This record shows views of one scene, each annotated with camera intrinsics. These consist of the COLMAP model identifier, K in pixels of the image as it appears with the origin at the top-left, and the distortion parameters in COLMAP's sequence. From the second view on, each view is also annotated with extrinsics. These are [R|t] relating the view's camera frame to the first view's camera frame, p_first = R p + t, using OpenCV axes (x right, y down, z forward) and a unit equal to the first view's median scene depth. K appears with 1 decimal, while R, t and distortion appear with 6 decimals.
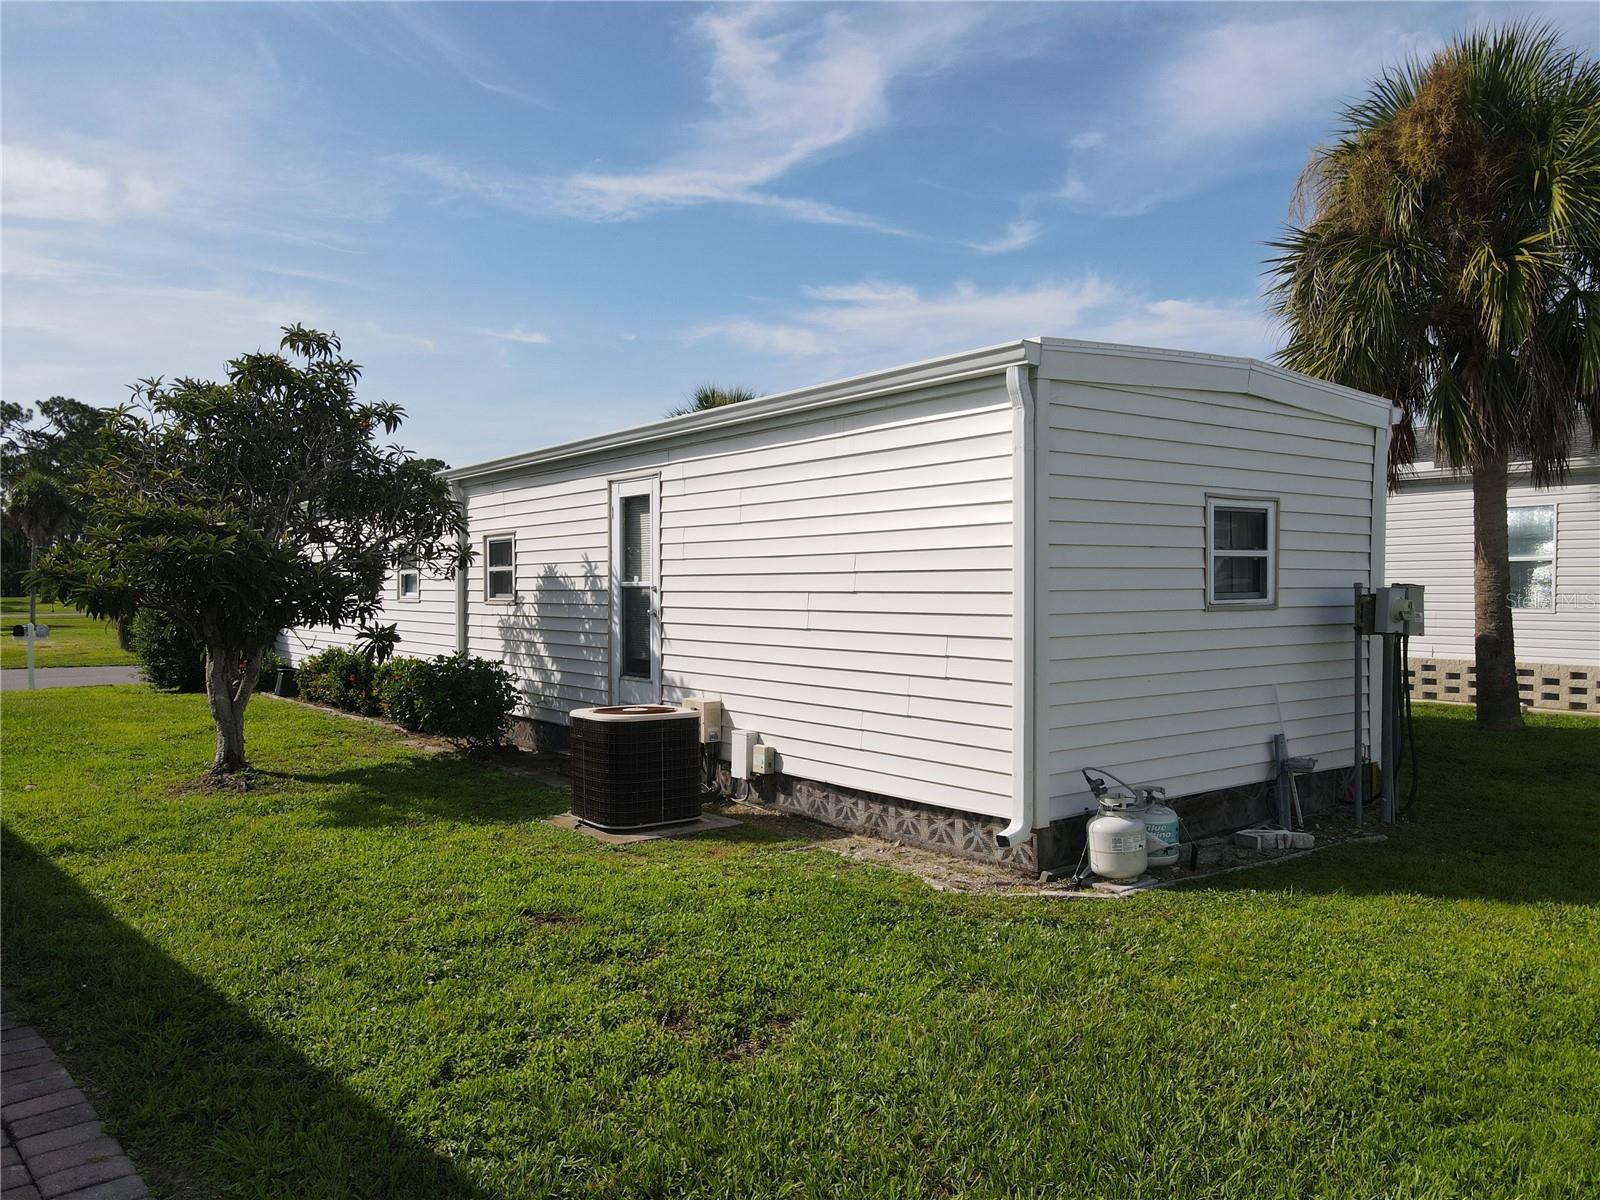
lens RADIAL K [[1177.6, 0, 799.2], [0, 1177.6, 623.8], [0, 0, 1]] dist [0.009677, 0.000331]
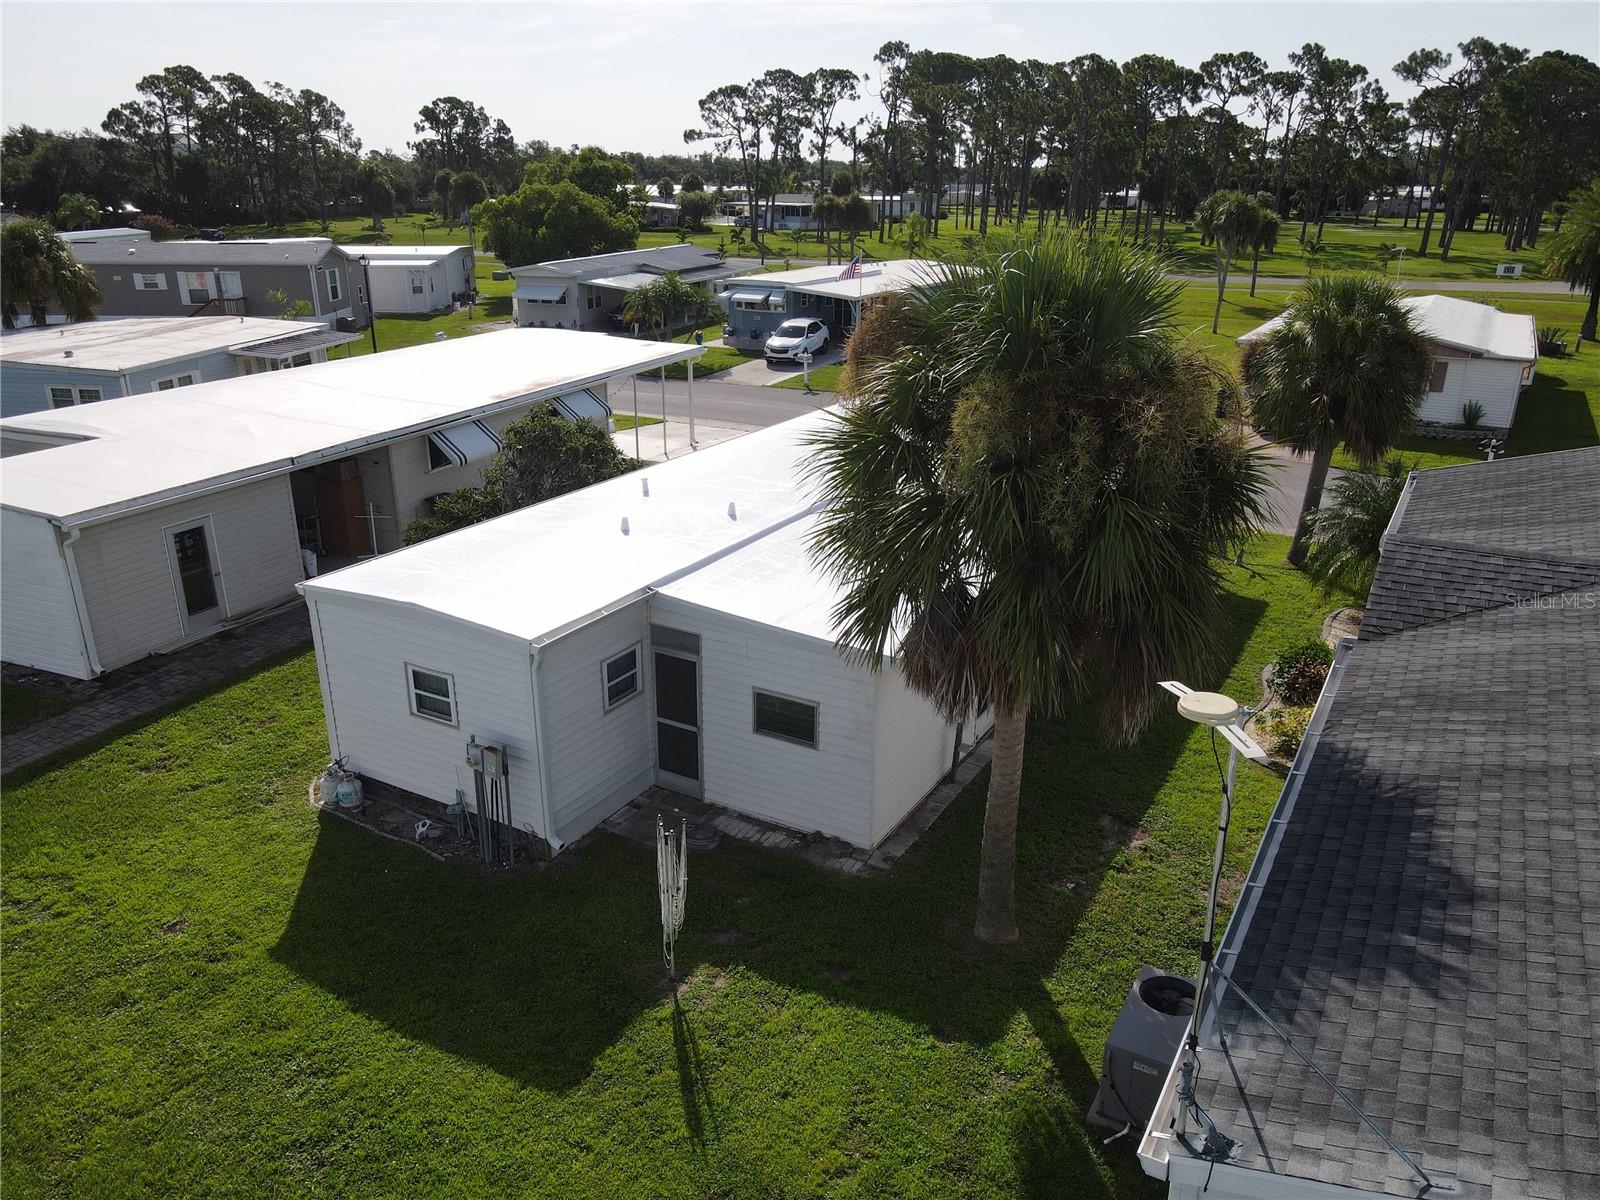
lens RADIAL K [[1177.6, 0, 799.2], [0, 1177.6, 623.8], [0, 0, 1]] dist [0.009677, 0.000331]
pose [[0.390991, 0.334123, -0.857606, 1.997694], [-0.032720, 0.936238, 0.349840, -0.776882], [0.919813, -0.108724, 0.376993, 0.747406]]
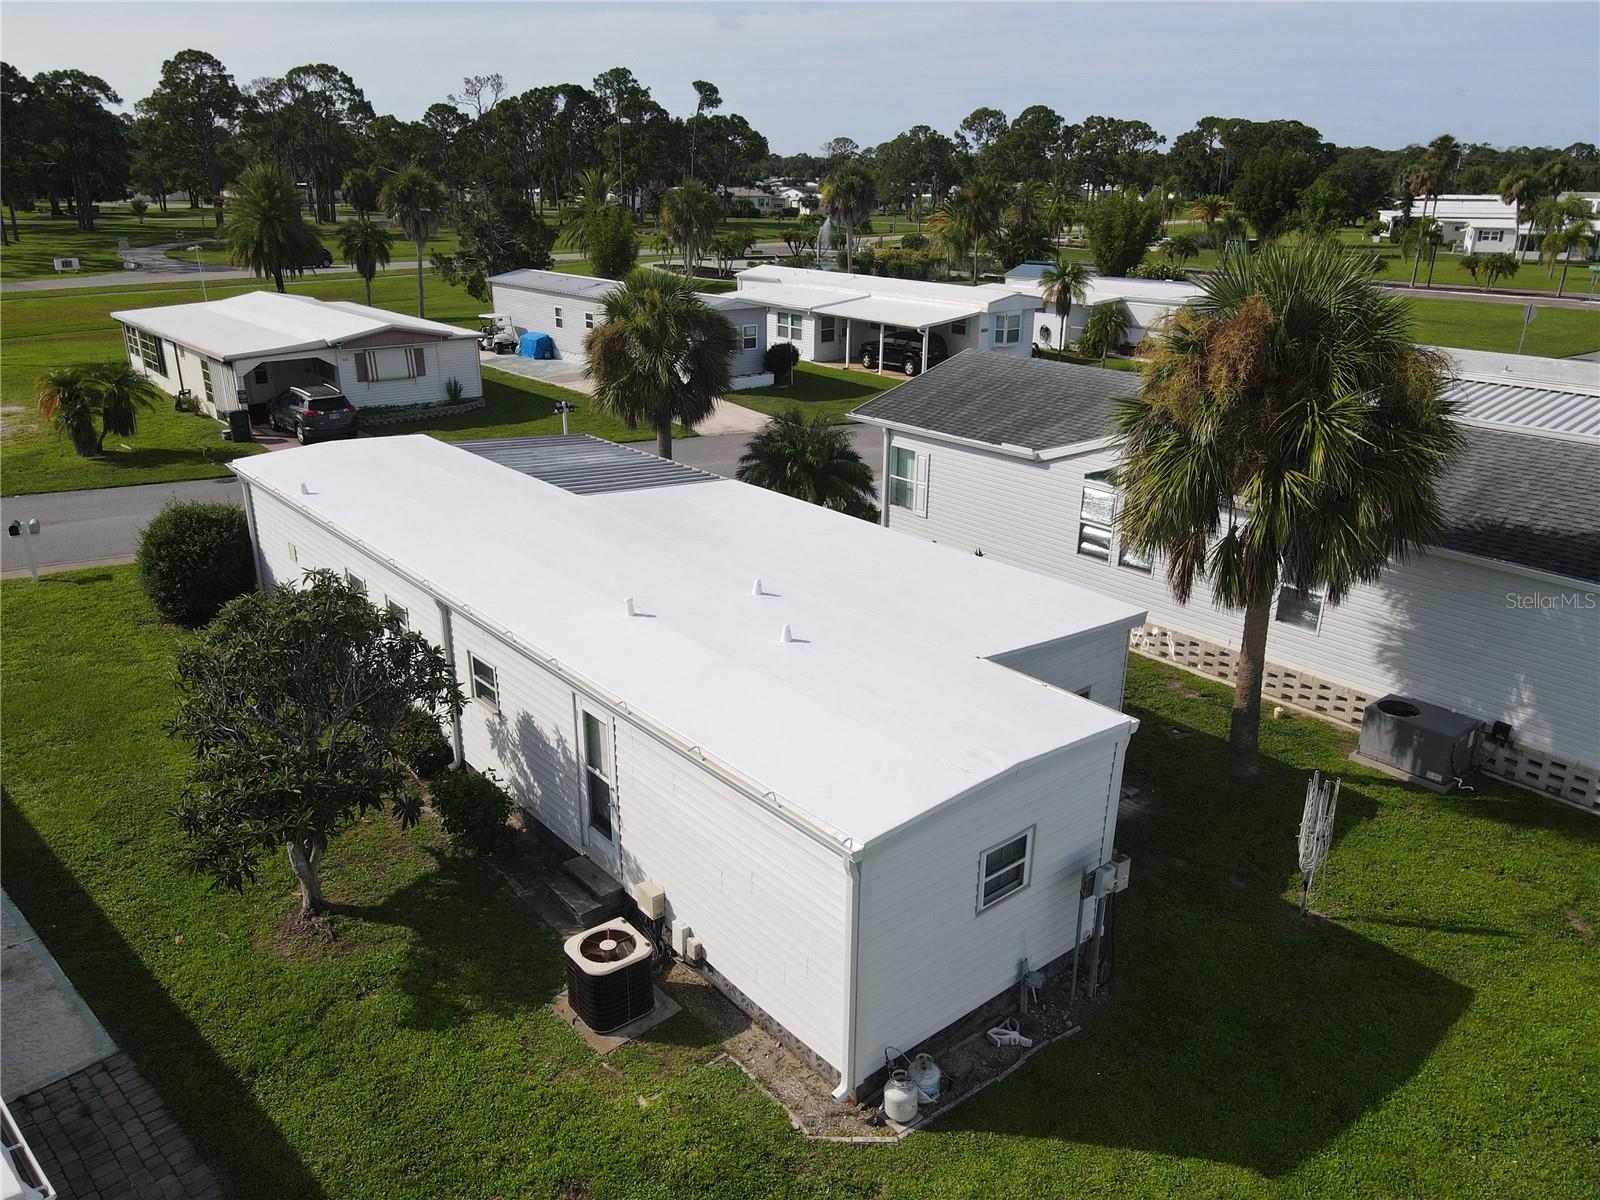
lens RADIAL K [[1177.6, 0, 799.2], [0, 1177.6, 623.8], [0, 0, 1]] dist [0.009677, 0.000331]
pose [[0.998437, -0.006439, 0.055519, 0.022827], [-0.012252, 0.943966, 0.329814, -0.766670], [-0.054531, -0.329979, 0.942412, -0.283655]]
